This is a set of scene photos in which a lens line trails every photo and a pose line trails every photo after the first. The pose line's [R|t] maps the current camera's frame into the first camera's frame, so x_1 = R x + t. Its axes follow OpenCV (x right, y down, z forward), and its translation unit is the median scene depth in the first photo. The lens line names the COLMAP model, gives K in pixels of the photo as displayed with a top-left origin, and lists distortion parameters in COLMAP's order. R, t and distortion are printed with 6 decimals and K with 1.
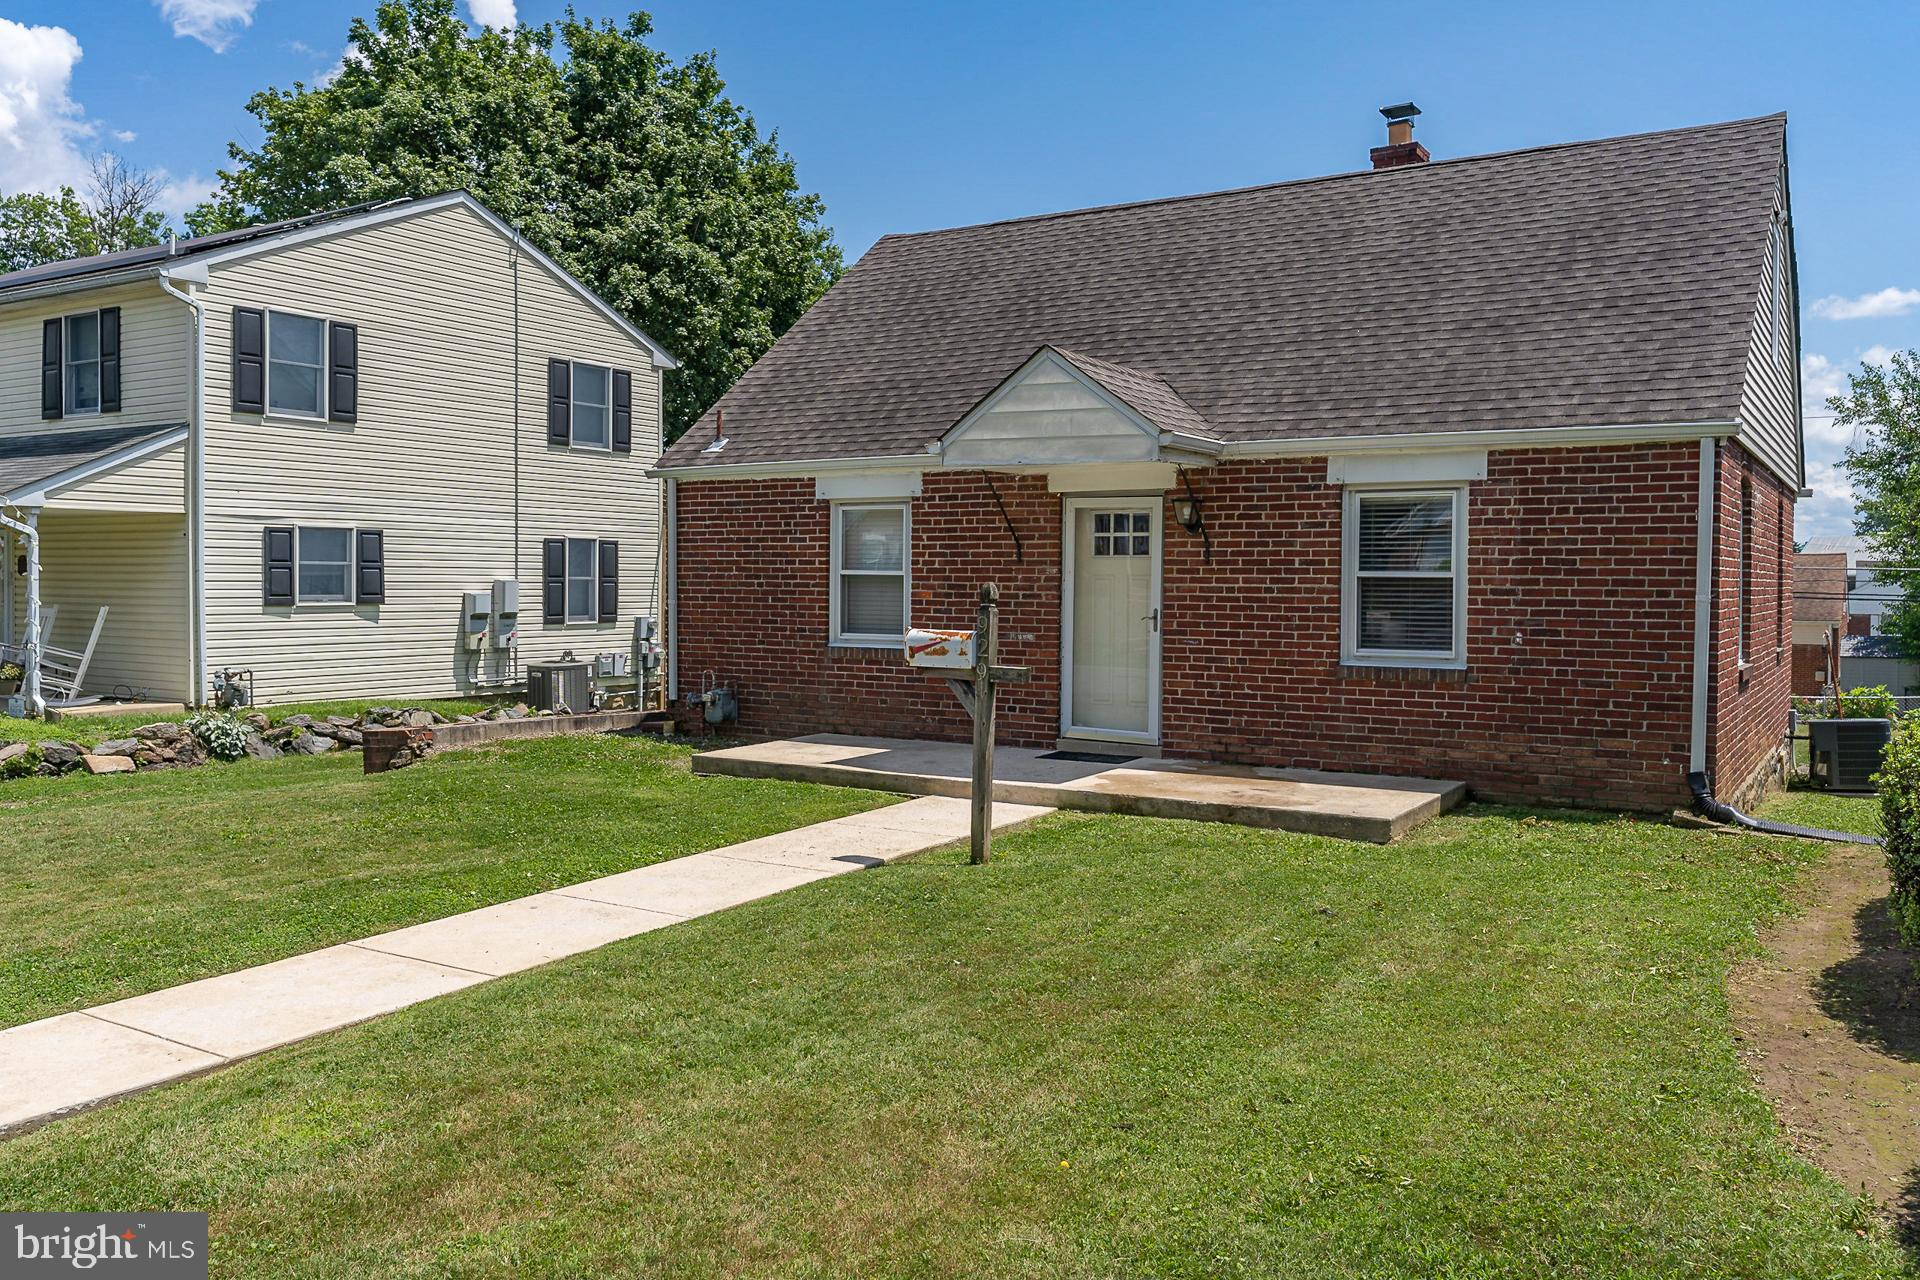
lens RADIAL K [[1494.5, 0, 946.5], [0, 1494.5, 626.1], [0, 0, 1]] dist [0.011494, 0.000340]
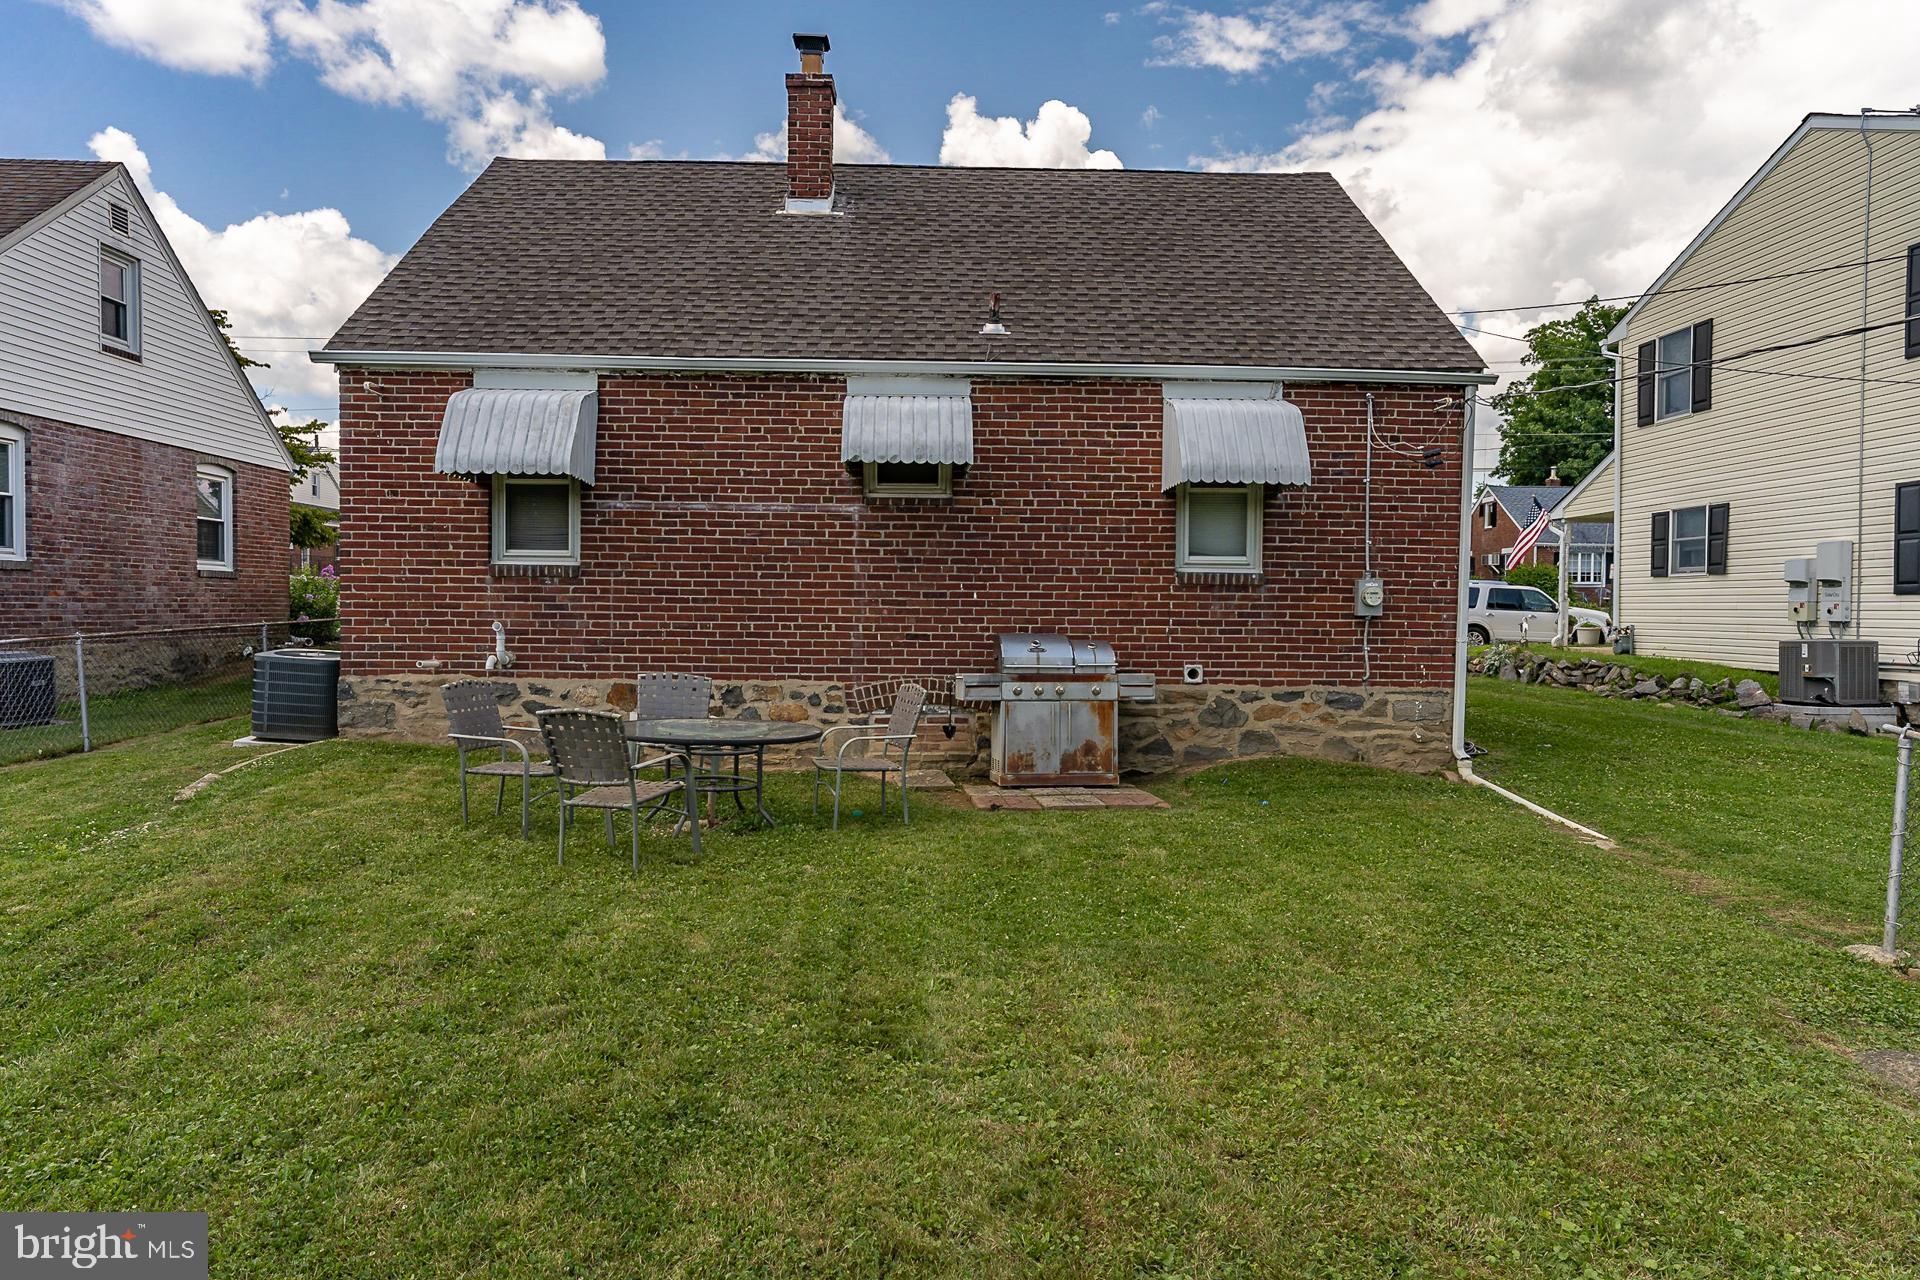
lens RADIAL K [[1199.7, 0, 949.4], [0, 1199.7, 647.5], [0, 0, 1]] dist [-0.060503, 0.060595]
pose [[-0.823542, 0.017250, -0.566994, 0.832718], [-0.025520, 0.997399, 0.067412, -0.007349], [0.566682, 0.069987, -0.820959, 2.106133]]
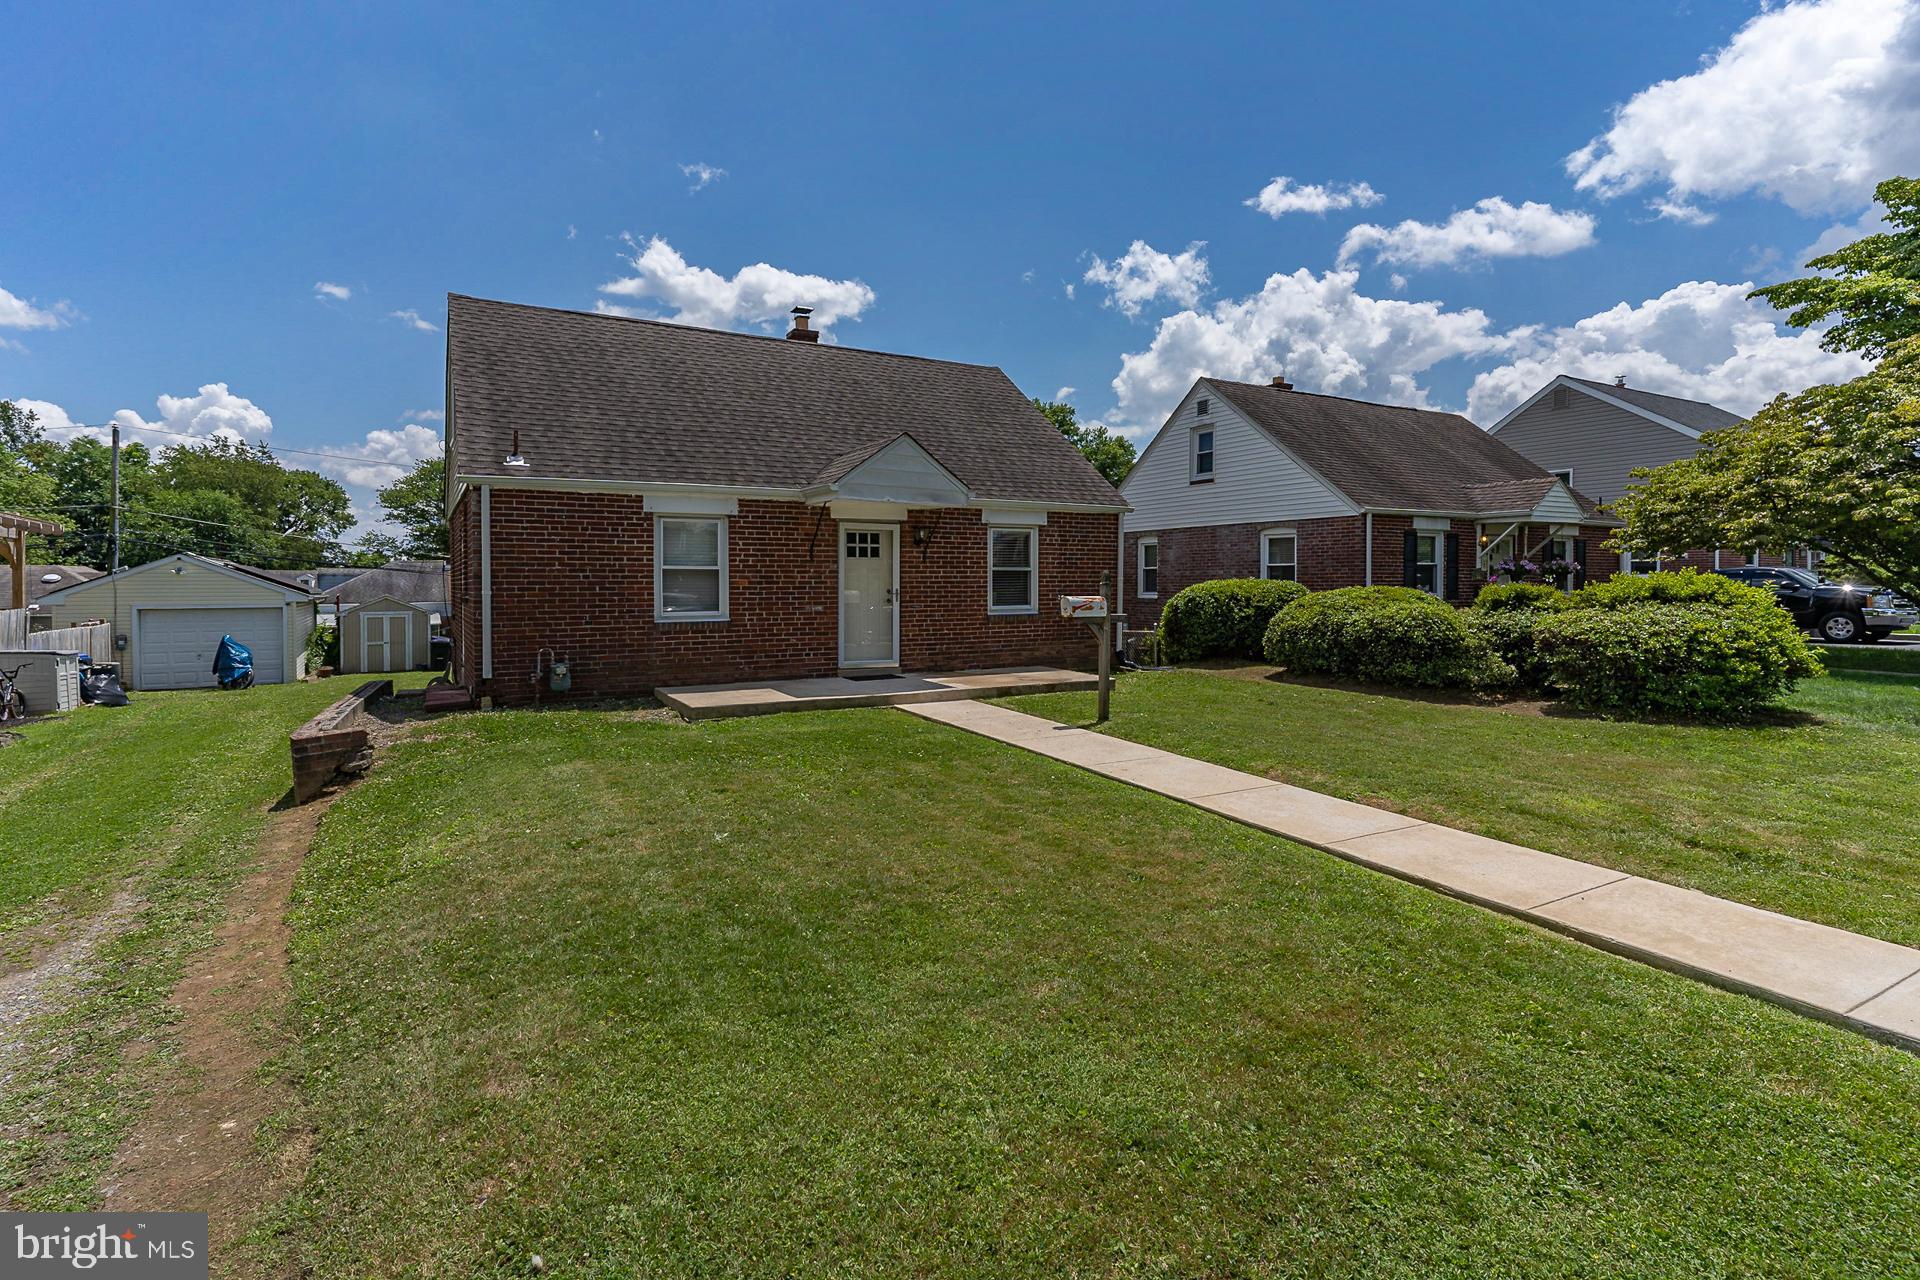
lens RADIAL K [[926.0, 0, 945.7], [0, 926.0, 599.1], [0, 0, 1]] dist [0.010753, -0.000458]
pose [[0.476839, -0.025673, 0.878616, -0.721728], [0.033703, 0.999372, 0.010910, -0.008267], [-0.878344, 0.024410, 0.477405, 0.400189]]
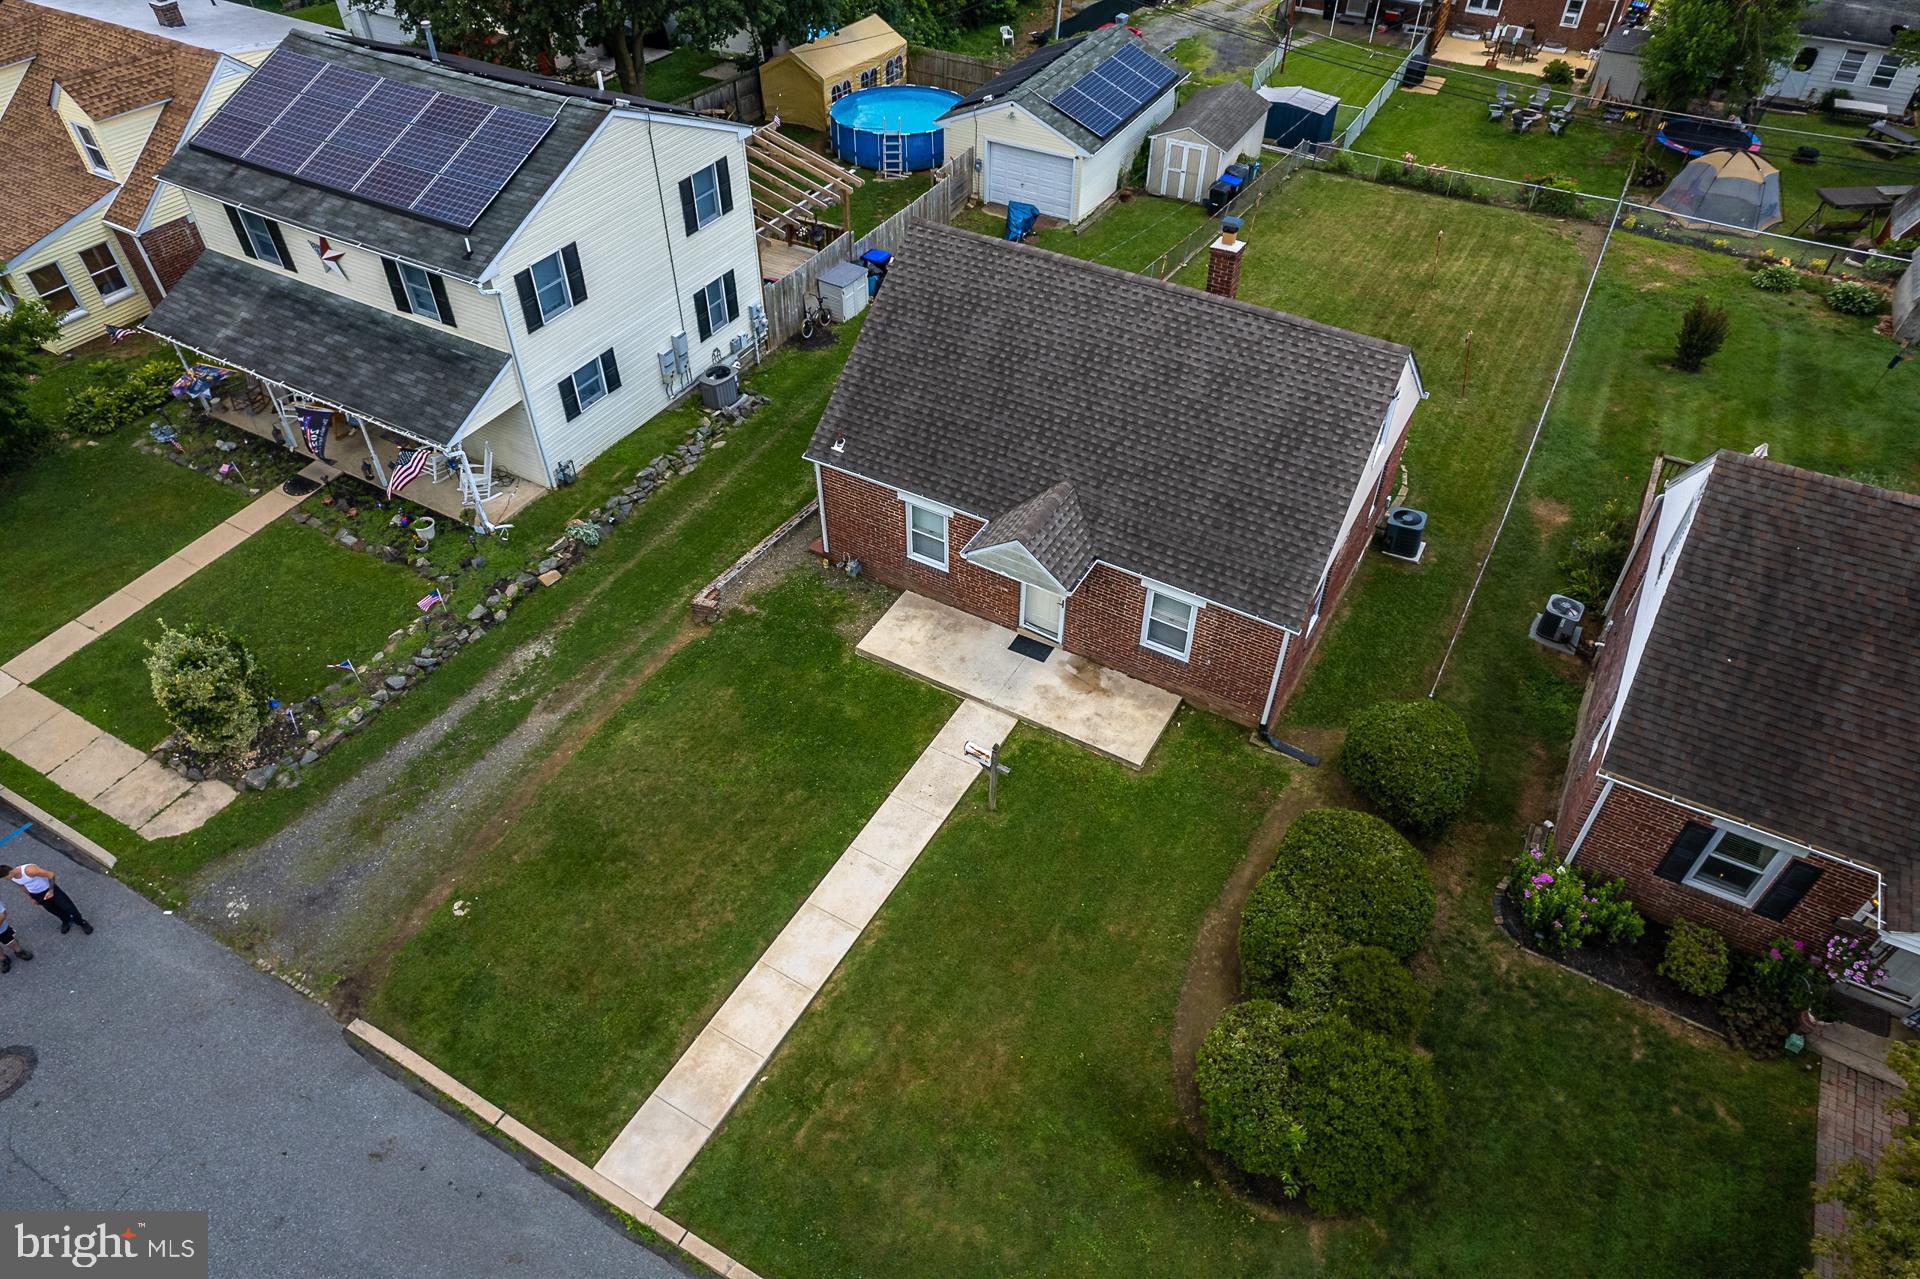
lens RADIAL K [[1199.7, 0, 948.2], [0, 1199.7, 629.1], [0, 0, 1]] dist [-0.060503, 0.060595]
pose [[0.999240, -0.034967, 0.017225, -0.057120], [0.014752, 0.748281, 0.663218, -1.068598], [-0.036080, -0.662460, 0.748228, -0.322331]]
